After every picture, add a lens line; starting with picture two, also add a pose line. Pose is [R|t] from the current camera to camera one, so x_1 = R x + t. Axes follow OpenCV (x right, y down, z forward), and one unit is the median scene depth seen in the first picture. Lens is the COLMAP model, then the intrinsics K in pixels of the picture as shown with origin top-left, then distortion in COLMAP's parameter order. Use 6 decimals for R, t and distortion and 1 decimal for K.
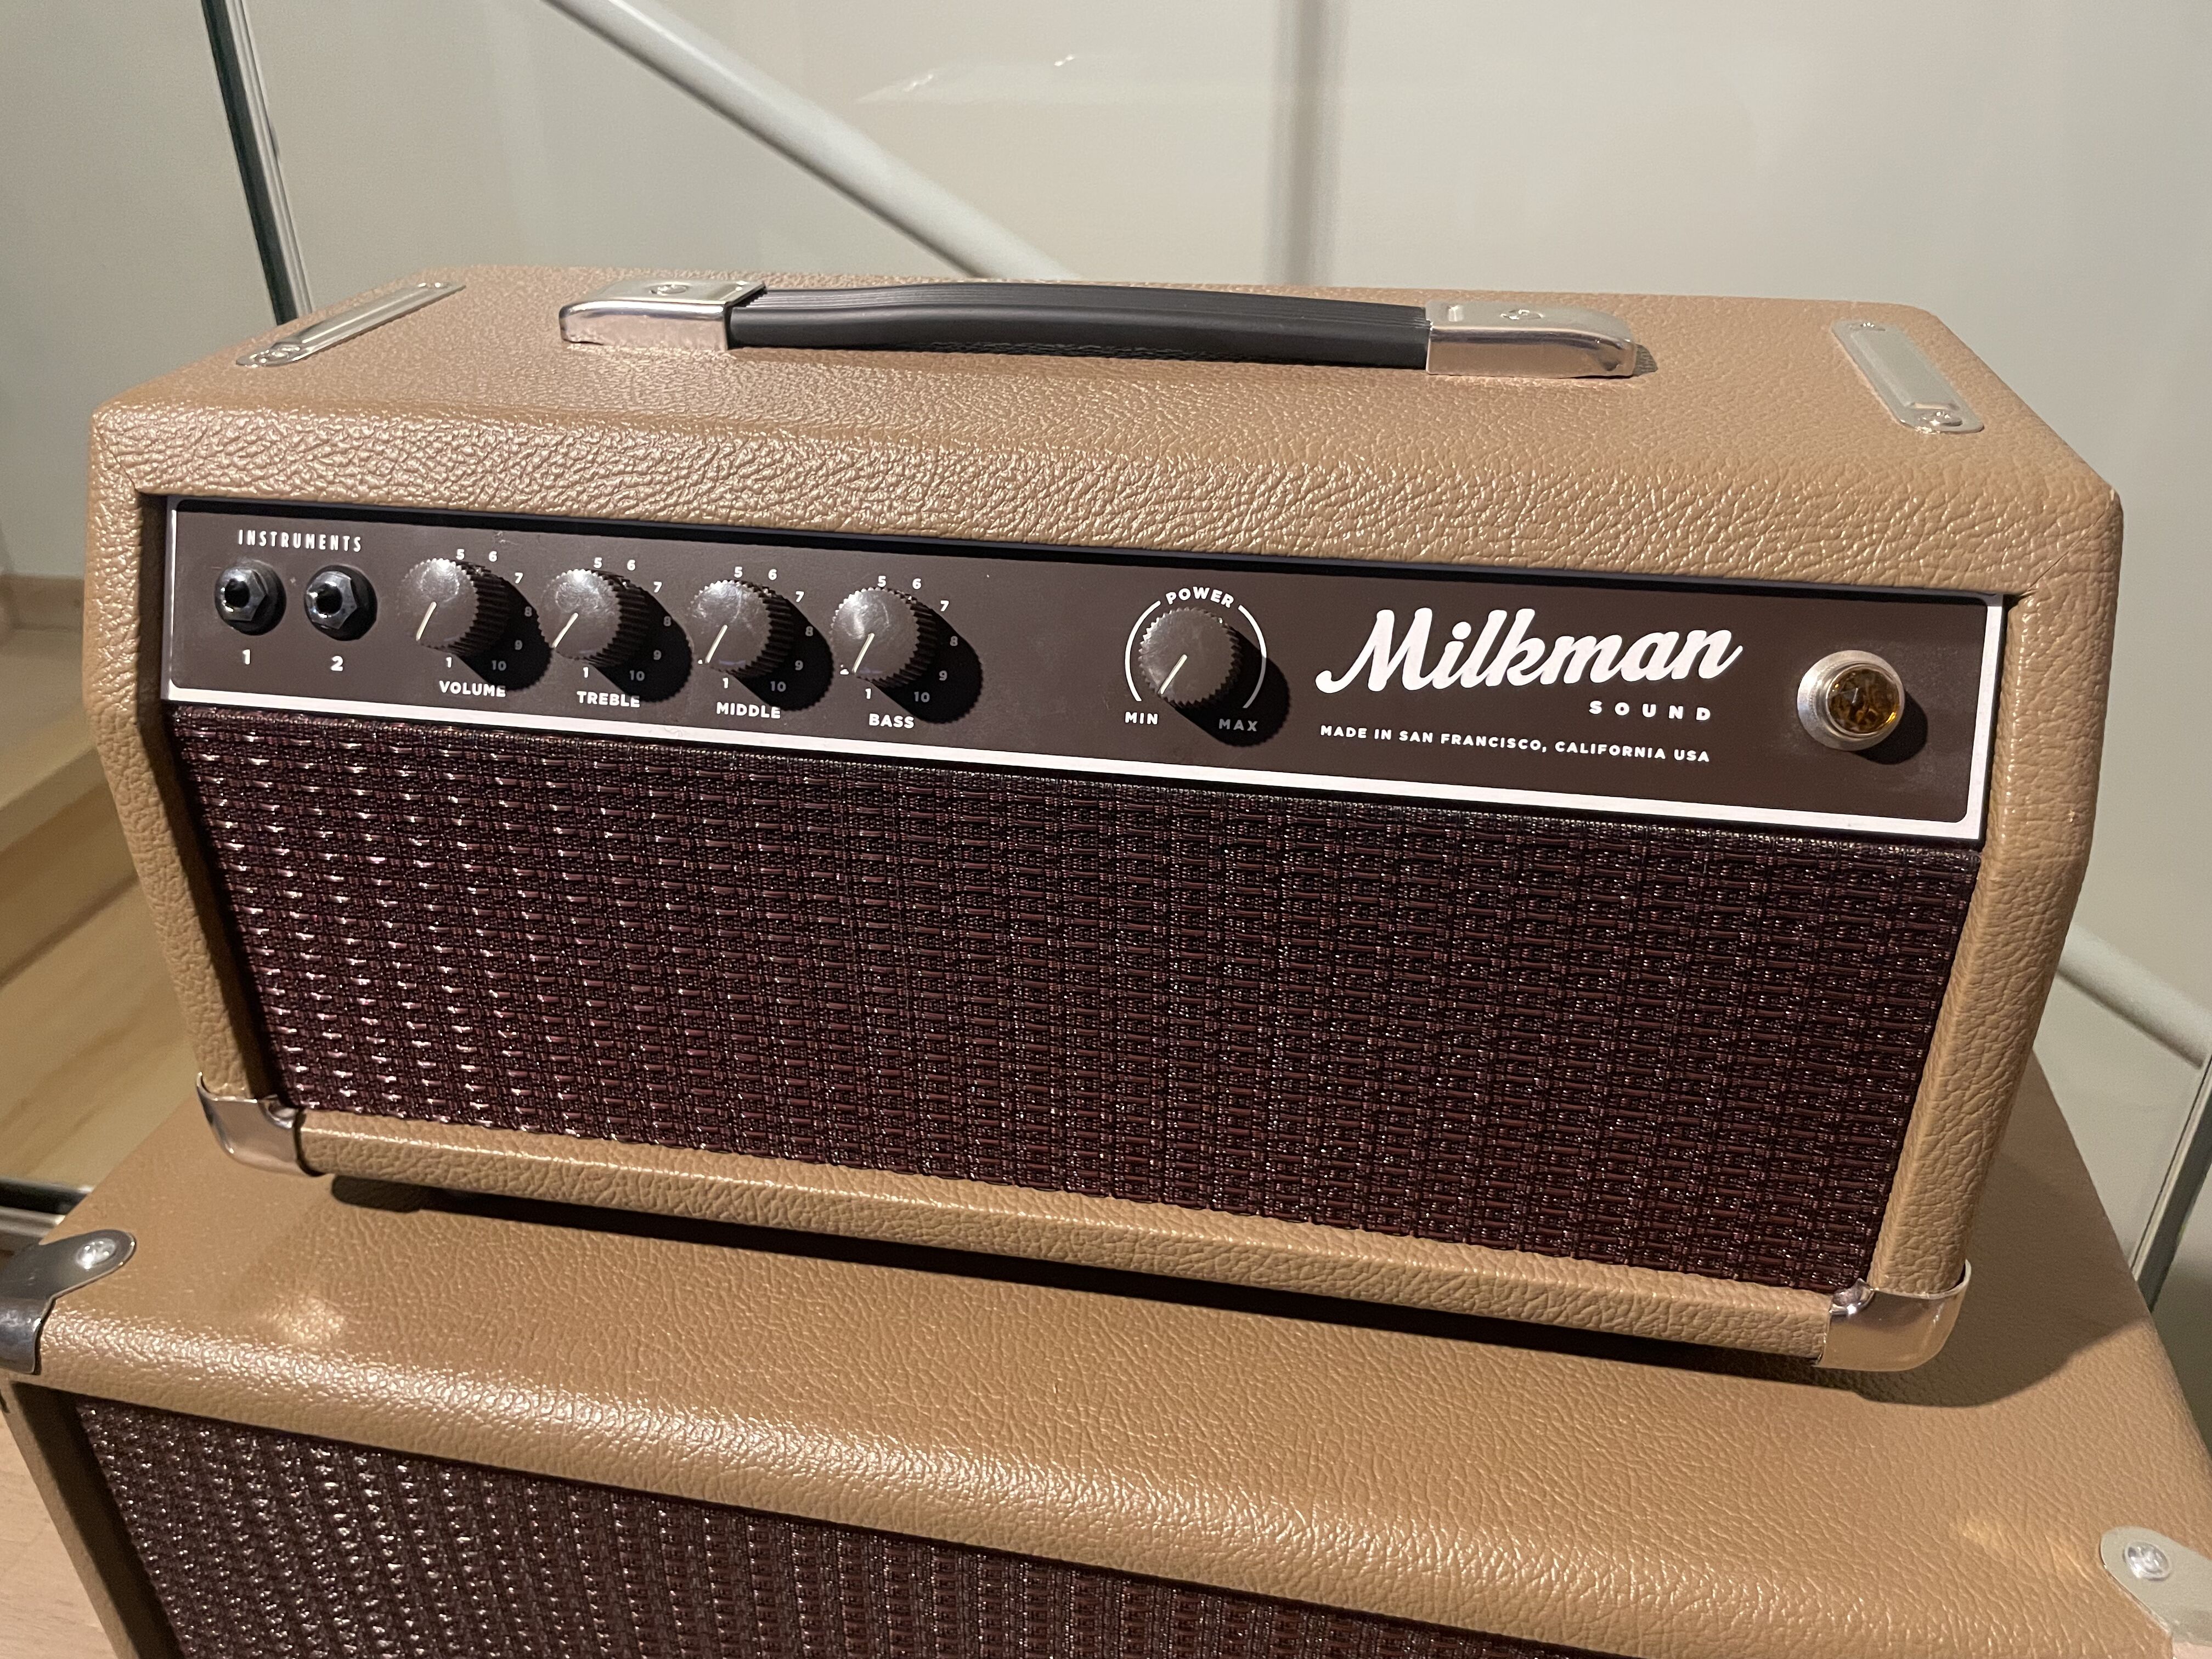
lens RADIAL K [[1718.1, 0, 1092.2], [0, 1718.1, 833.2], [0, 0, 1]] dist [0.063237, -0.104523]
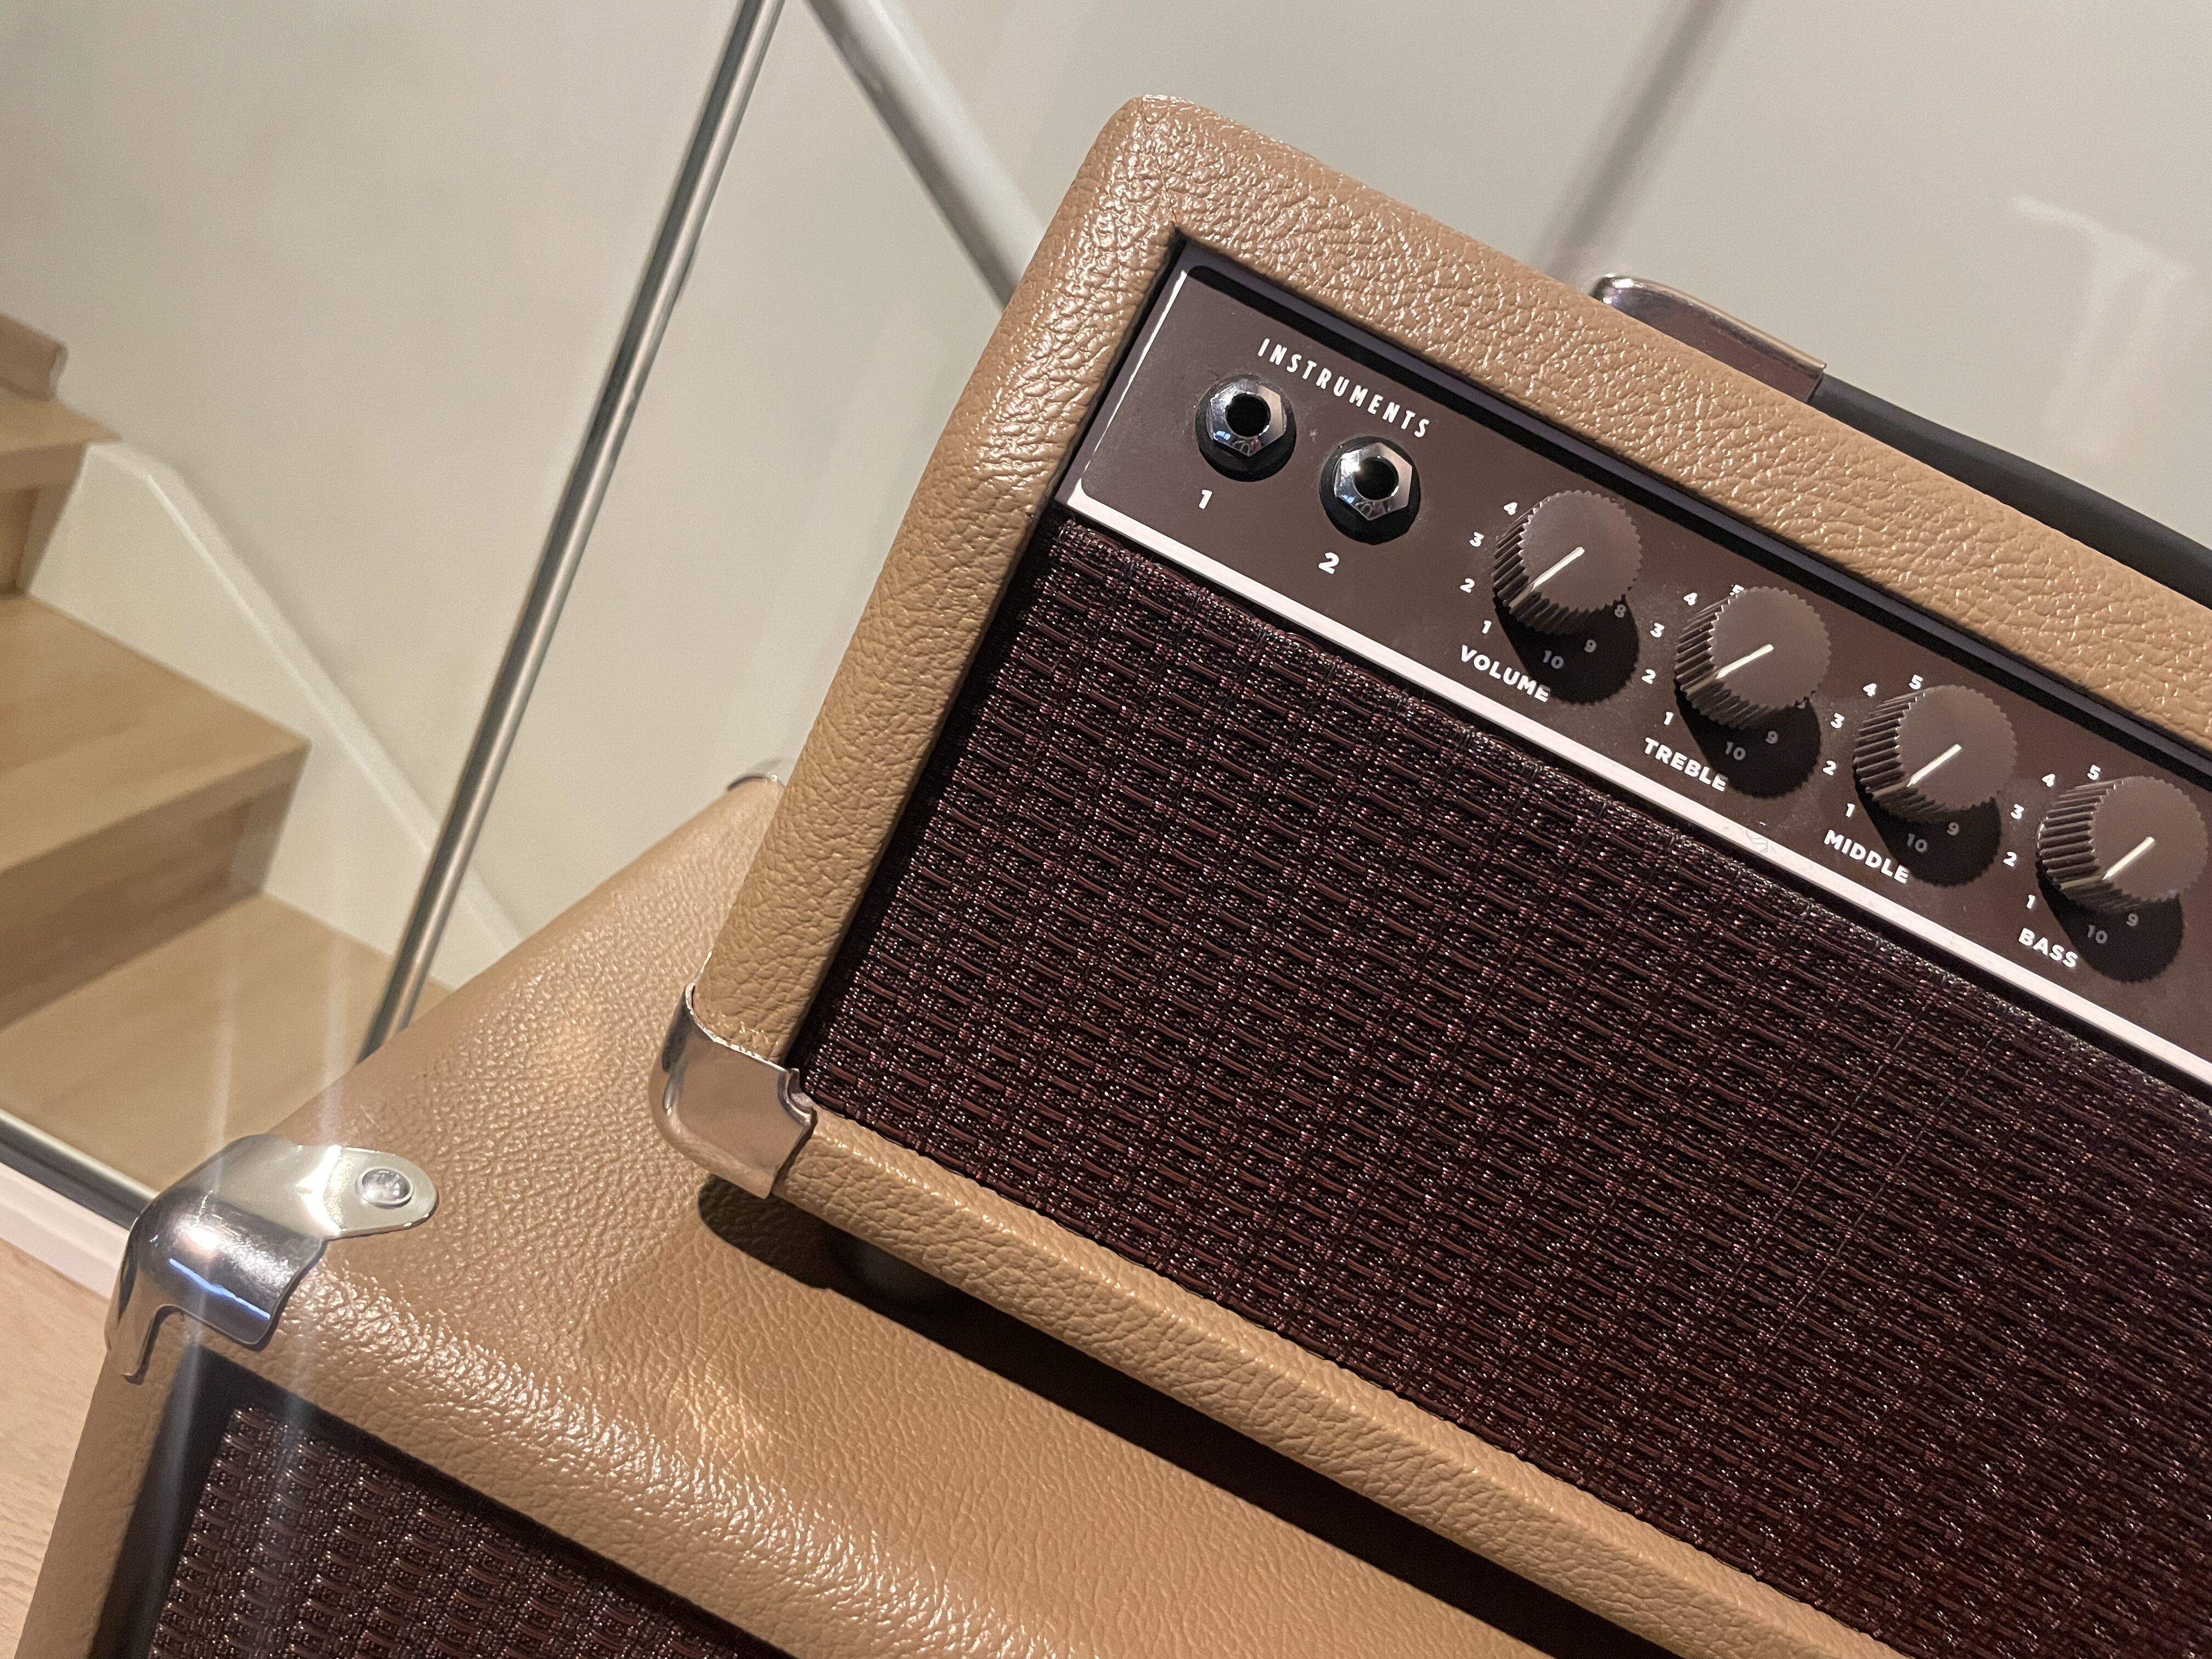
lens RADIAL K [[1718.1, 0, 1024.5], [0, 1718.1, 805.0], [0, 0, 1]] dist [0.063237, -0.104523]
pose [[0.898300, 0.399888, 0.182063, -0.705652], [-0.368906, 0.911501, -0.181861, 0.185658], [-0.238675, 0.096201, 0.966323, 0.394437]]
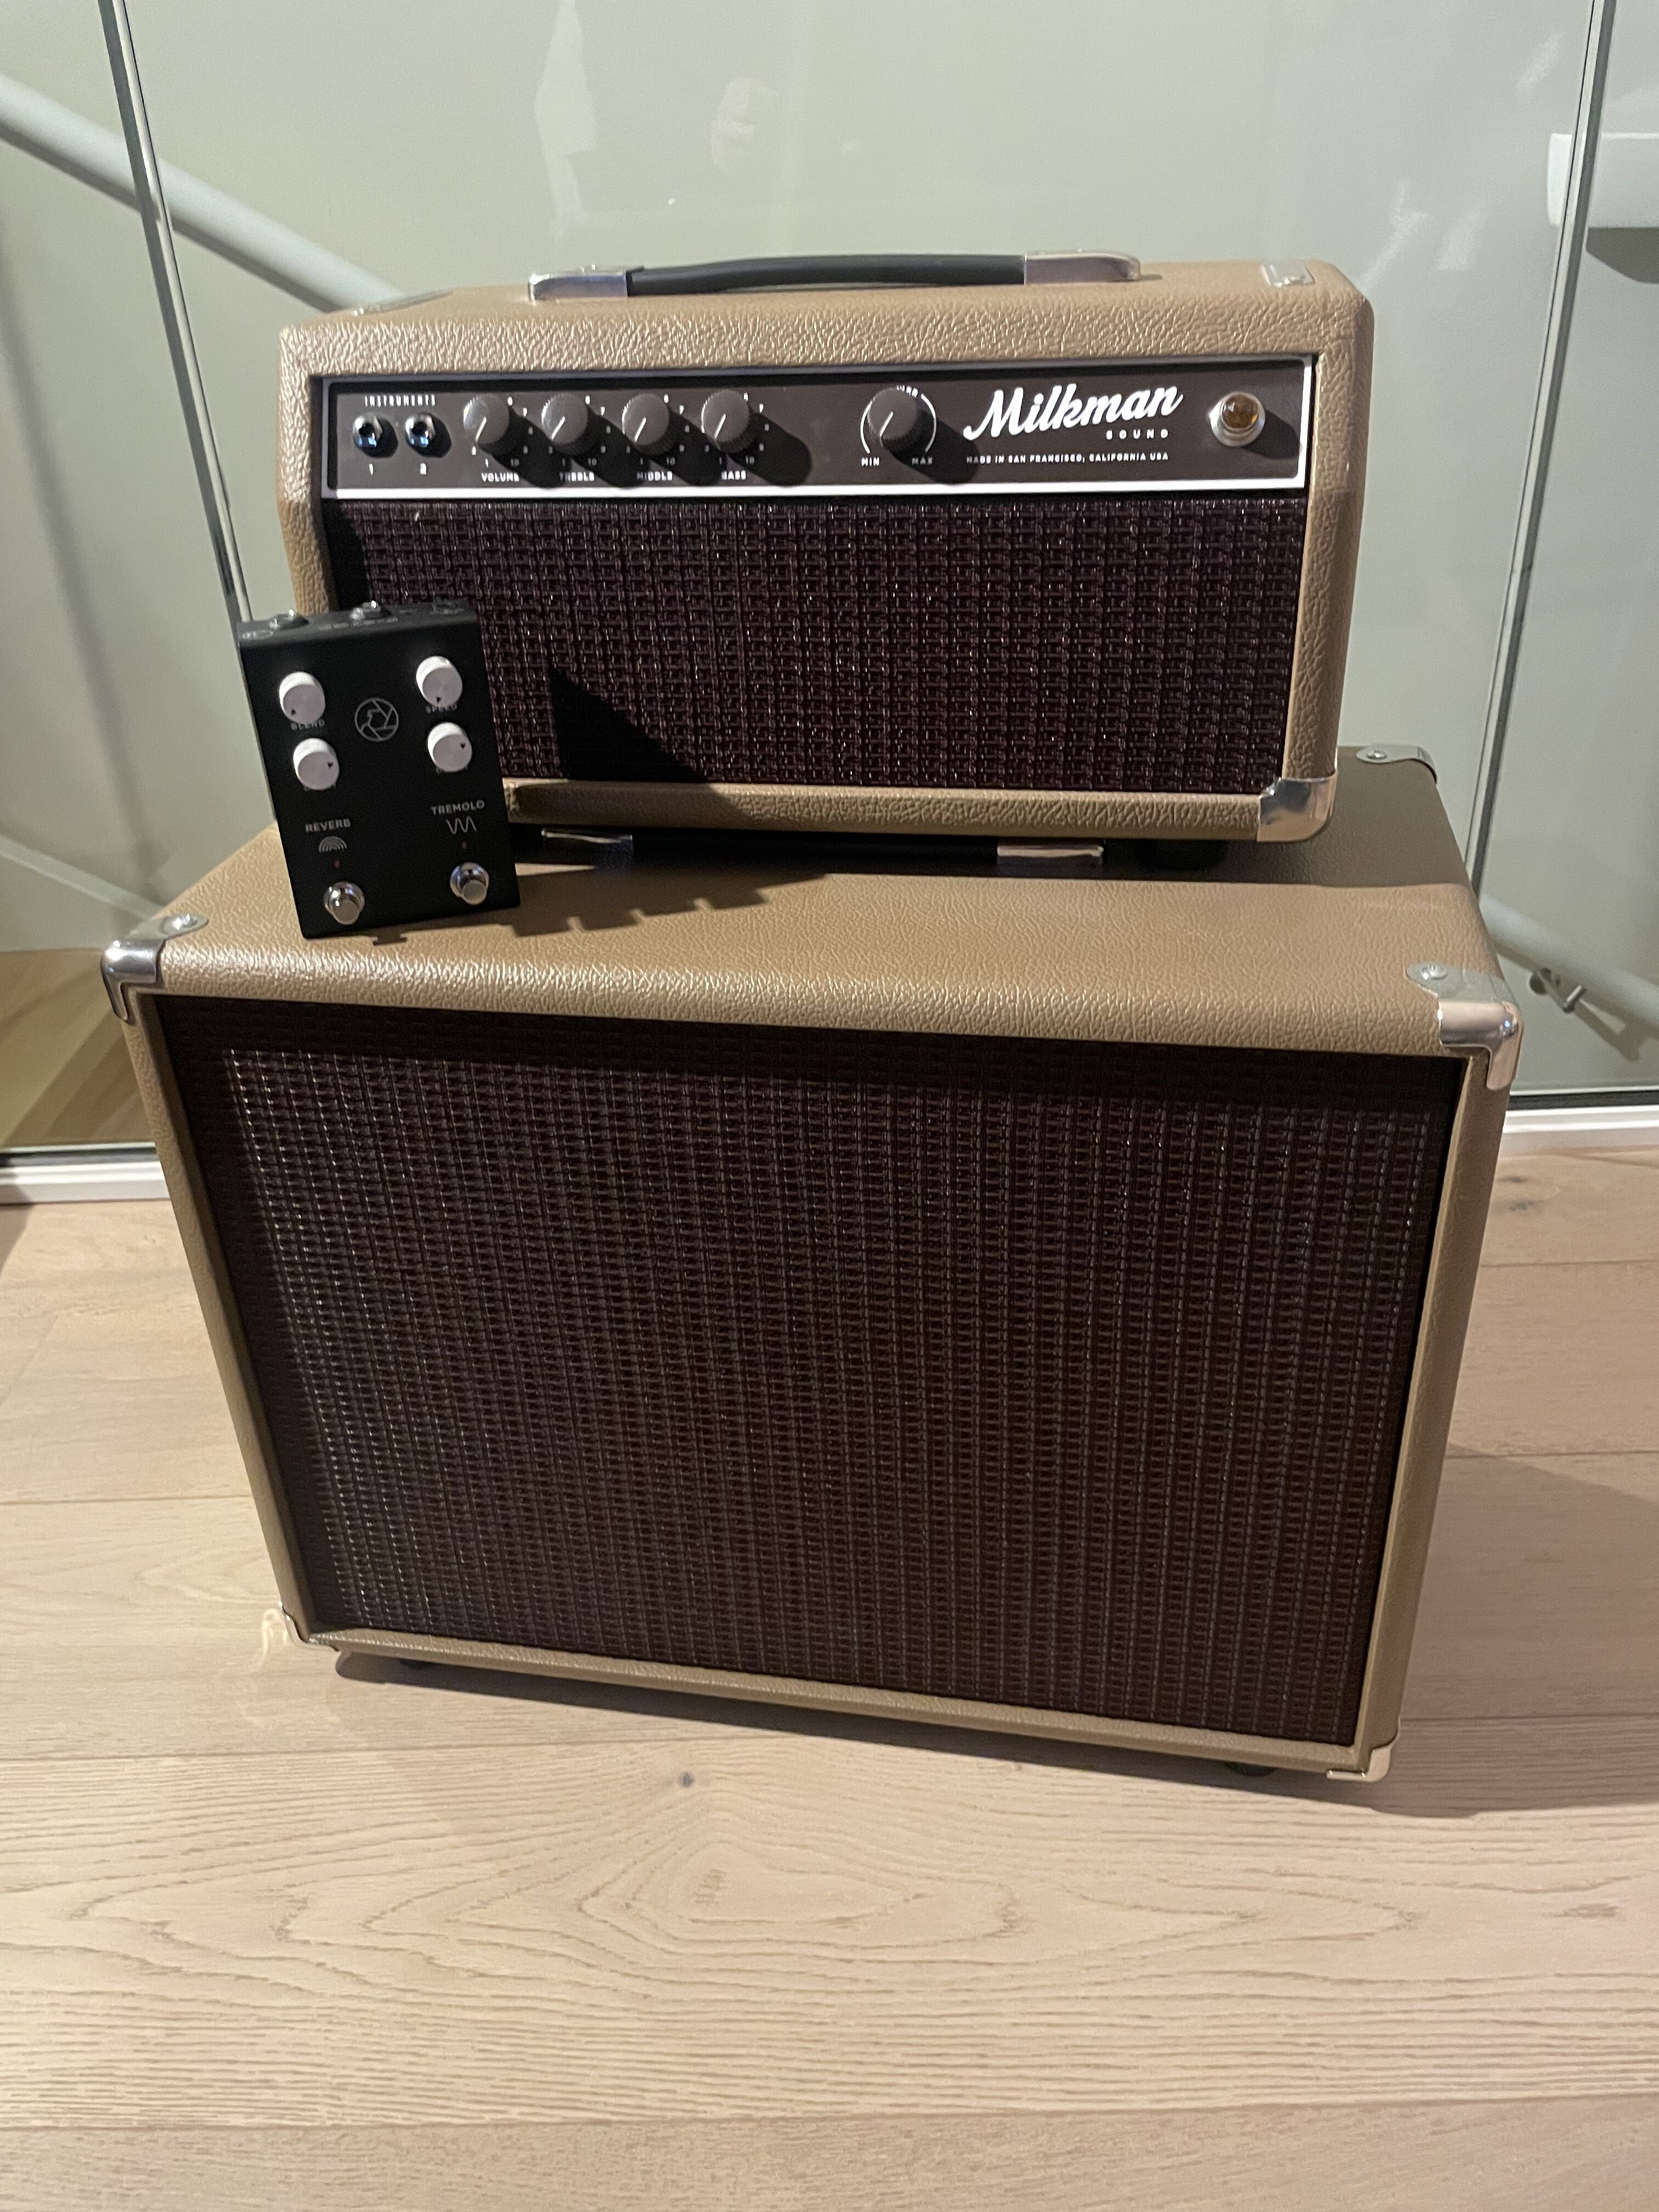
lens RADIAL K [[1718.1, 0, 831.2], [0, 1718.1, 1139.5], [0, 0, 1]] dist [0.063237, -0.104523]
pose [[0.999513, -0.030797, -0.005061, -0.027296], [0.030873, 0.999400, 0.015705, 0.645032], [0.004574, -0.015854, 0.999864, -0.893726]]
